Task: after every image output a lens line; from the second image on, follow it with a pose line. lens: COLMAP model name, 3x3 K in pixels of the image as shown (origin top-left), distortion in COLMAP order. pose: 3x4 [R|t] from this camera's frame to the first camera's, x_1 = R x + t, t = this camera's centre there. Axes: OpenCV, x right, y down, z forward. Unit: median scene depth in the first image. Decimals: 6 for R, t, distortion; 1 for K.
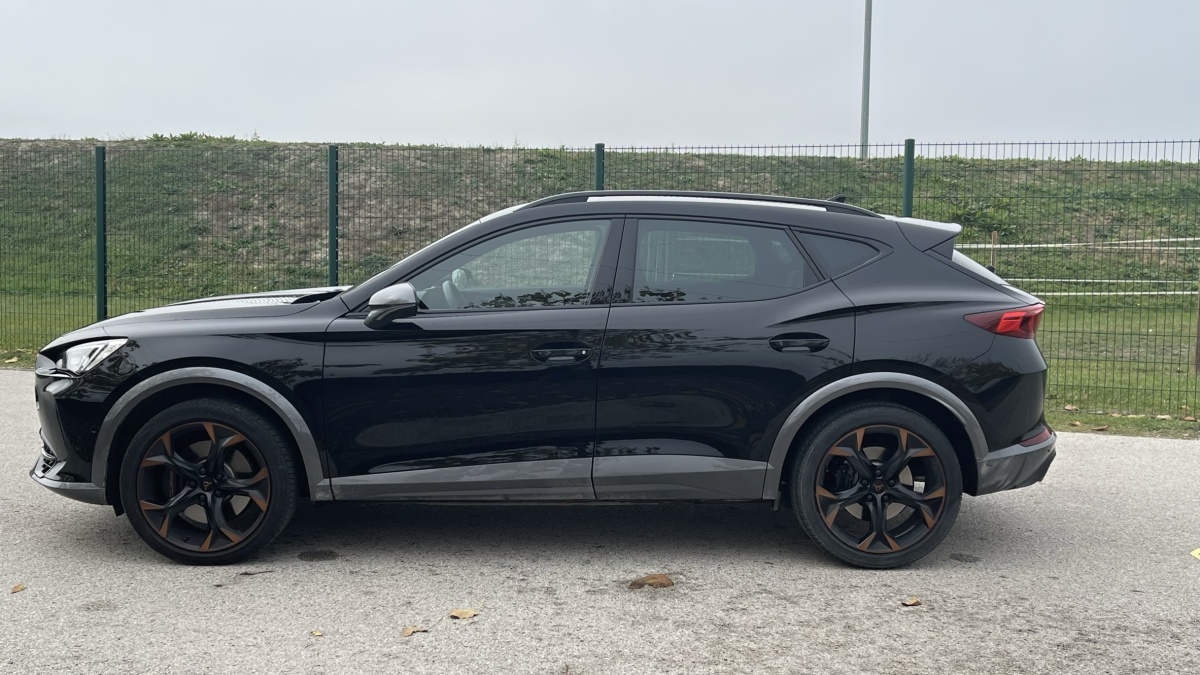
lens RADIAL K [[1217.5, 0, 600.0], [0, 1217.5, 337.5], [0, 0, 1]] dist [0.002809, 0.000947]
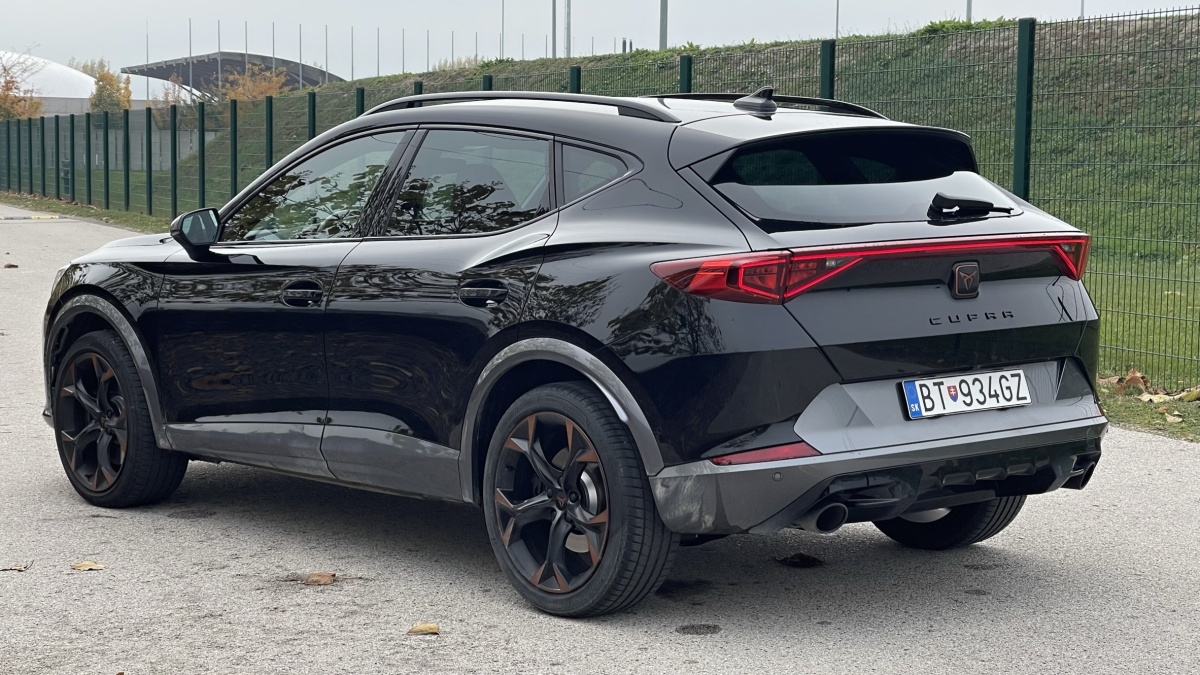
lens RADIAL K [[2228.7, 0, 600.0], [0, 2228.7, 337.5], [0, 0, 1]] dist [0.196178, 0.091073]
pose [[0.646103, 0.051977, -0.761479, 1.238963], [-0.059134, 0.998089, 0.017953, 0.002998], [0.760956, 0.033430, 0.647941, 0.171293]]
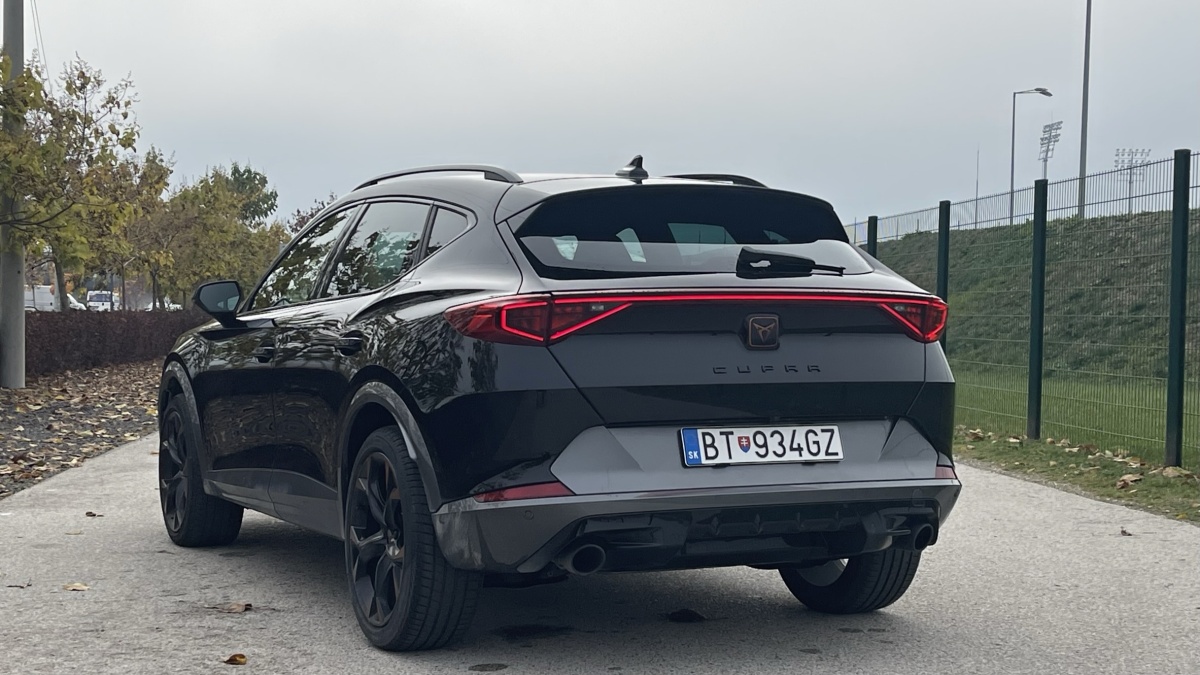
lens RADIAL K [[1857.5, 0, 600.0], [0, 1857.5, 337.5], [0, 0, 1]] dist [0.021417, 0.011412]
pose [[0.427931, 0.000937, -0.903811, 1.322578], [-0.084717, 0.995638, -0.039079, 0.033985], [0.899832, 0.093292, 0.426144, 0.623732]]
